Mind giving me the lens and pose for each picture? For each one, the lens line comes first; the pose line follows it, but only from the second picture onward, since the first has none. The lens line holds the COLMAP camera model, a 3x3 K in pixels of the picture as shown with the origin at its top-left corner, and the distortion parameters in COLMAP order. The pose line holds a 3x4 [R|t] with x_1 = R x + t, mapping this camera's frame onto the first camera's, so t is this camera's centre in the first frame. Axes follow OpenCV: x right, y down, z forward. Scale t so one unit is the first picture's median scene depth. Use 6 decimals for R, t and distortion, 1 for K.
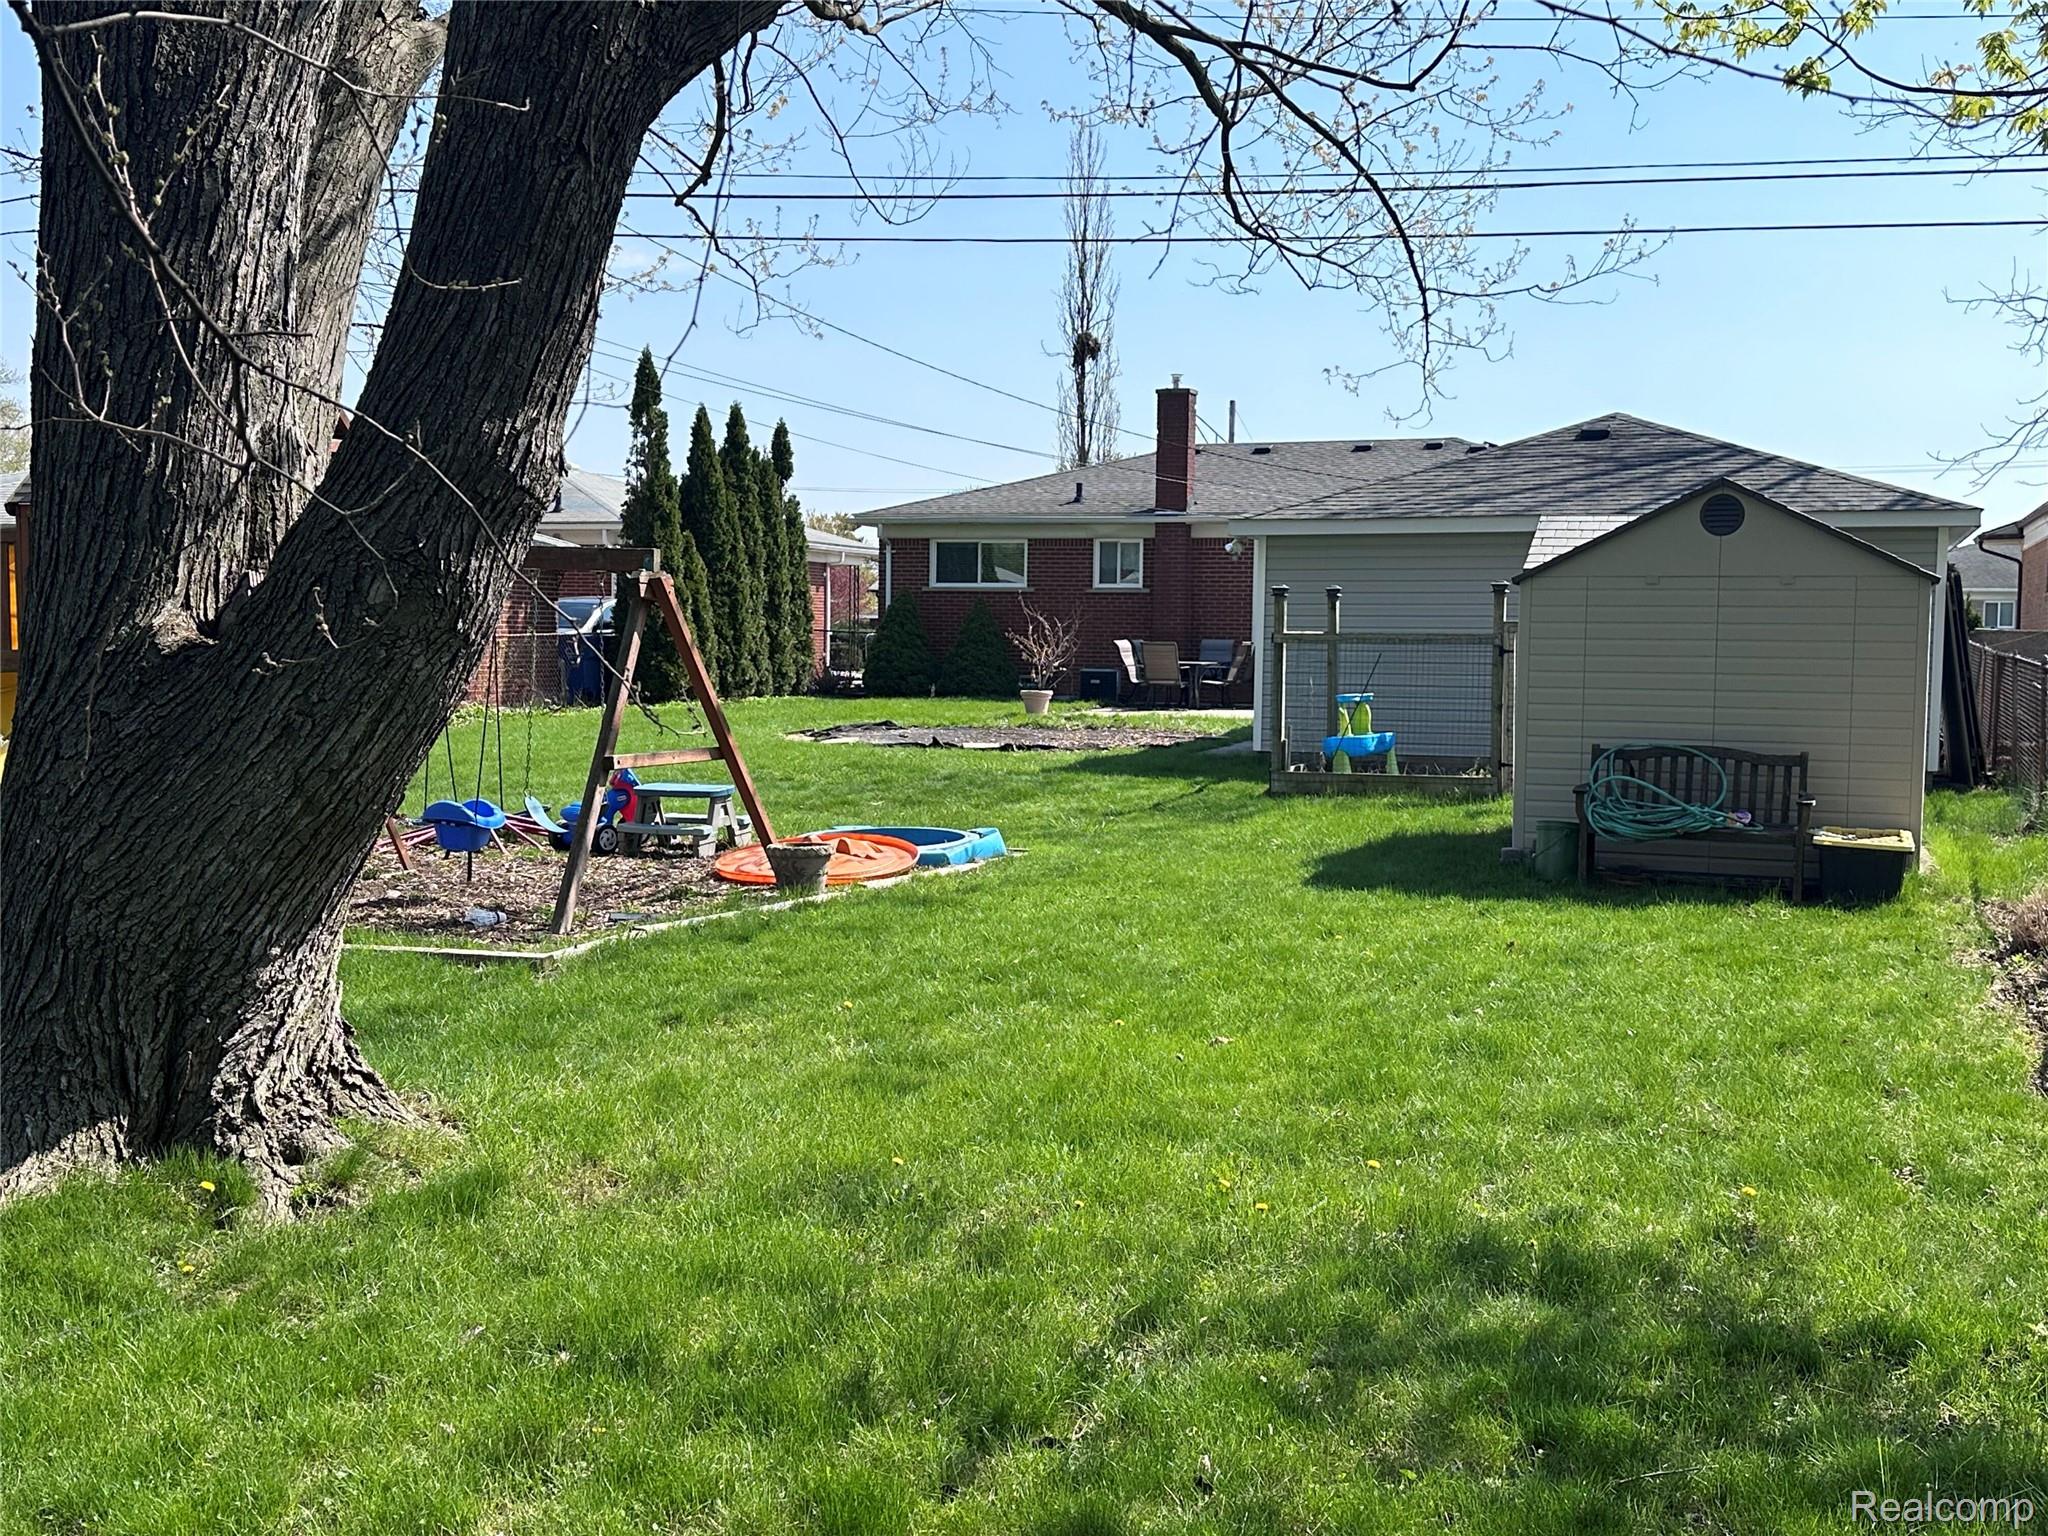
lens RADIAL K [[2229.4, 0, 1029.7], [0, 2229.4, 772.7], [0, 0, 1]] dist [0.141054, -0.009258]
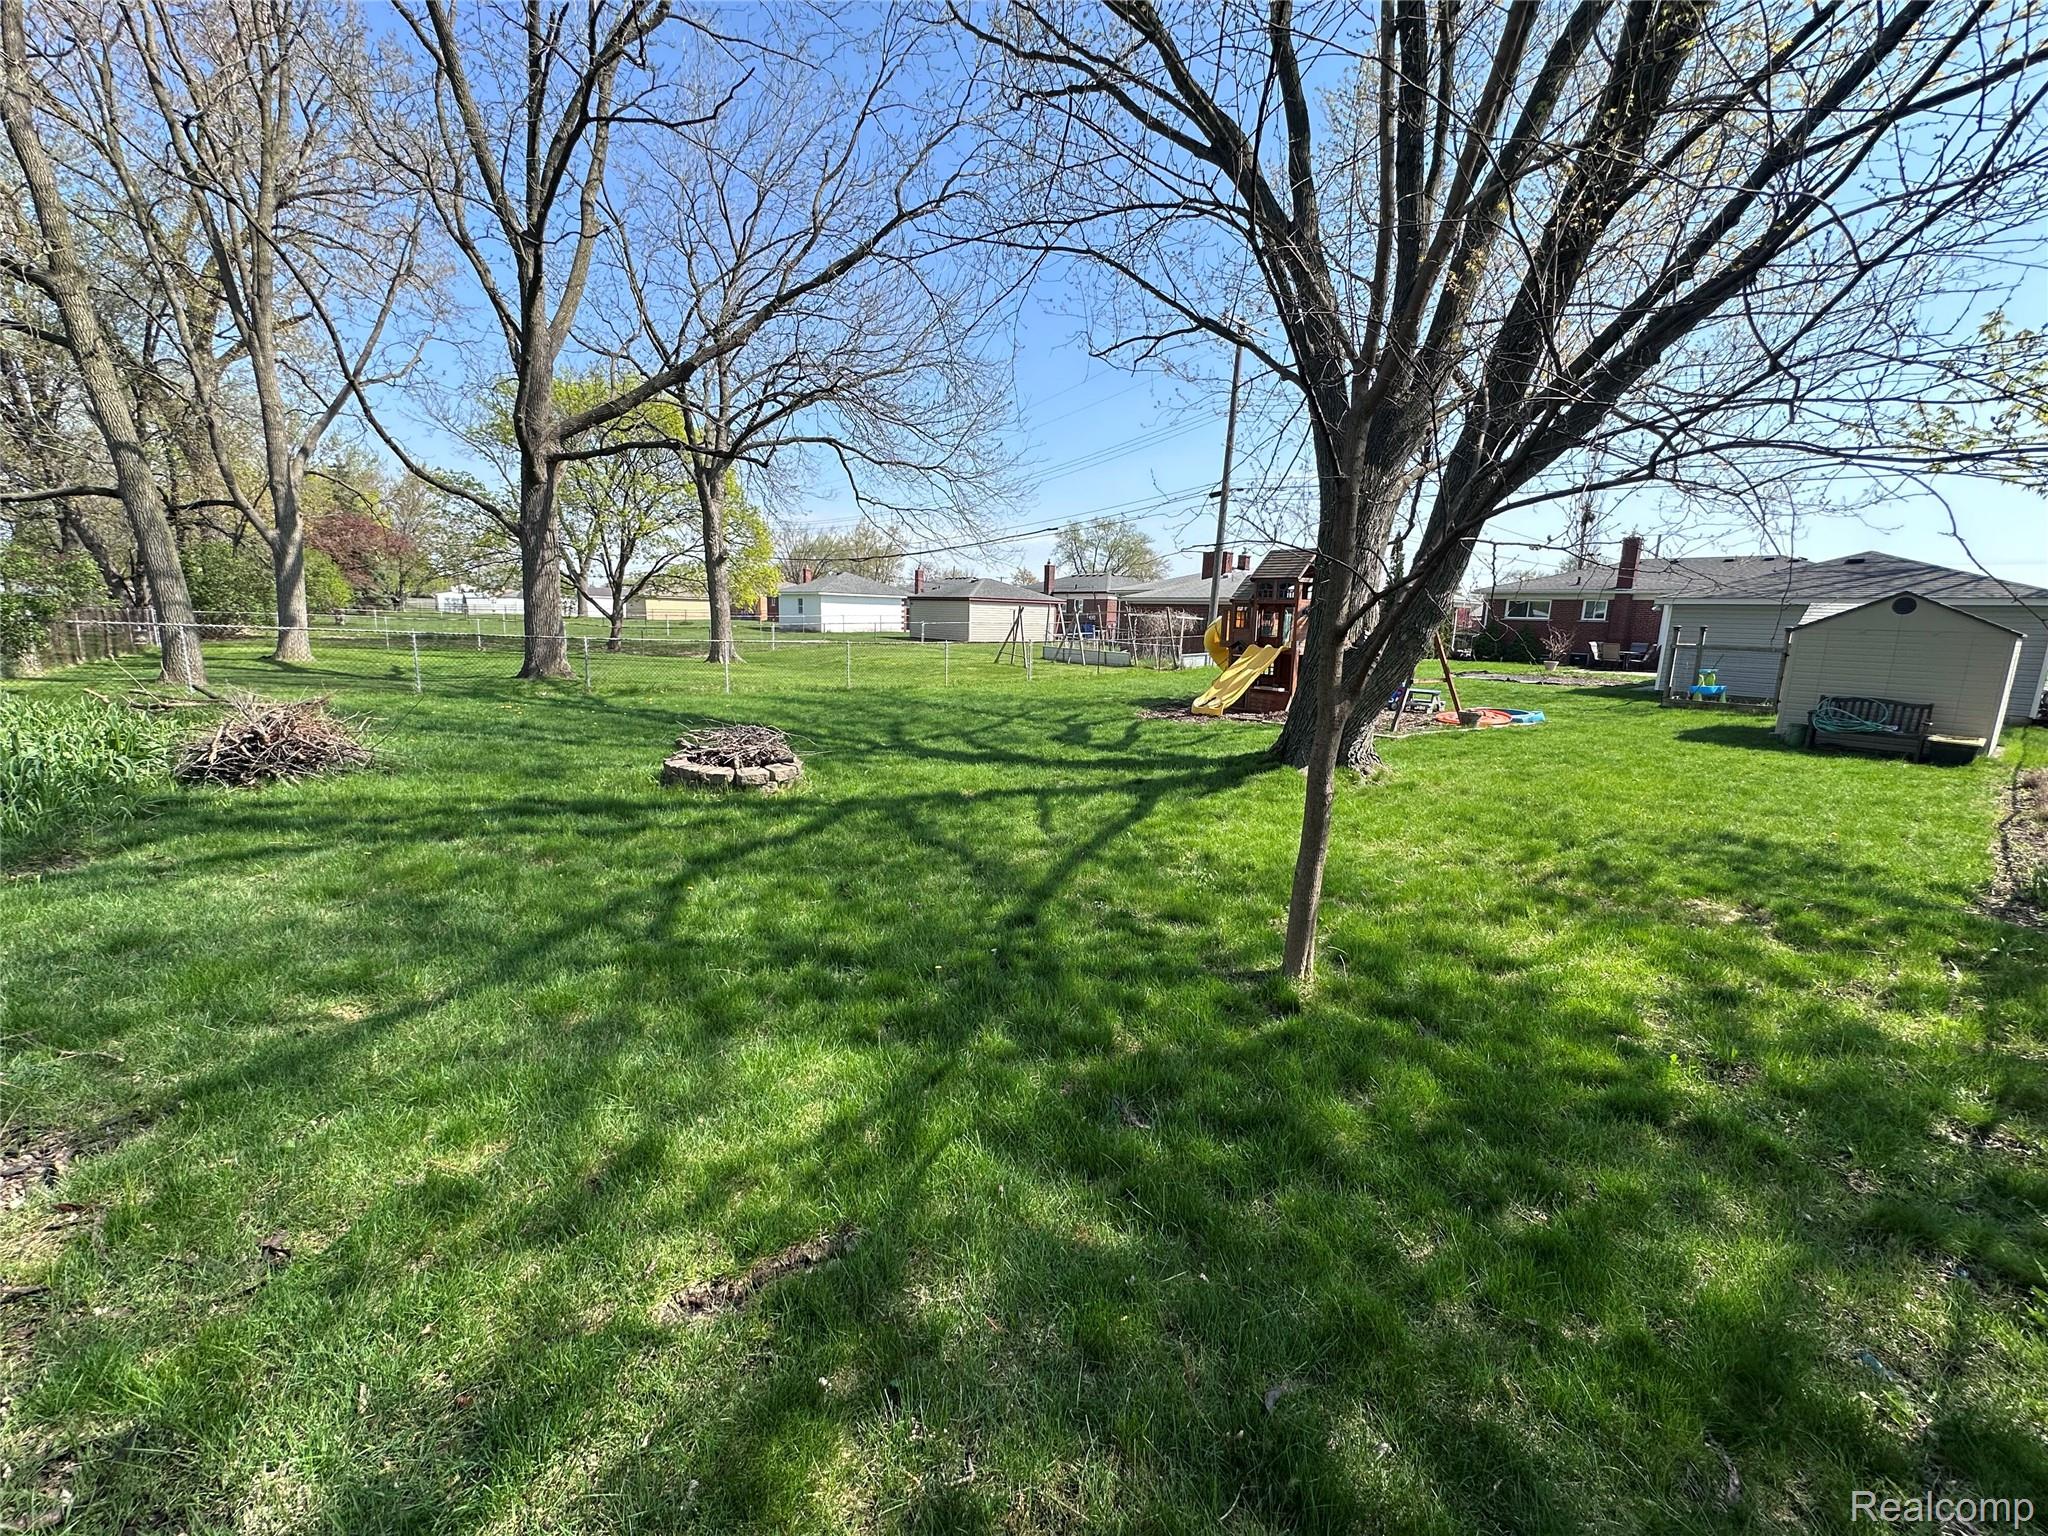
lens RADIAL K [[823.9, 0, 1029.6], [0, 823.9, 763.8], [0, 0, 1]] dist [-0.001861, -0.000273]
pose [[0.855169, 0.105931, -0.507410, -0.028564], [-0.053867, 0.991757, 0.116261, 0.003640], [0.515543, -0.072090, 0.853826, -0.204419]]
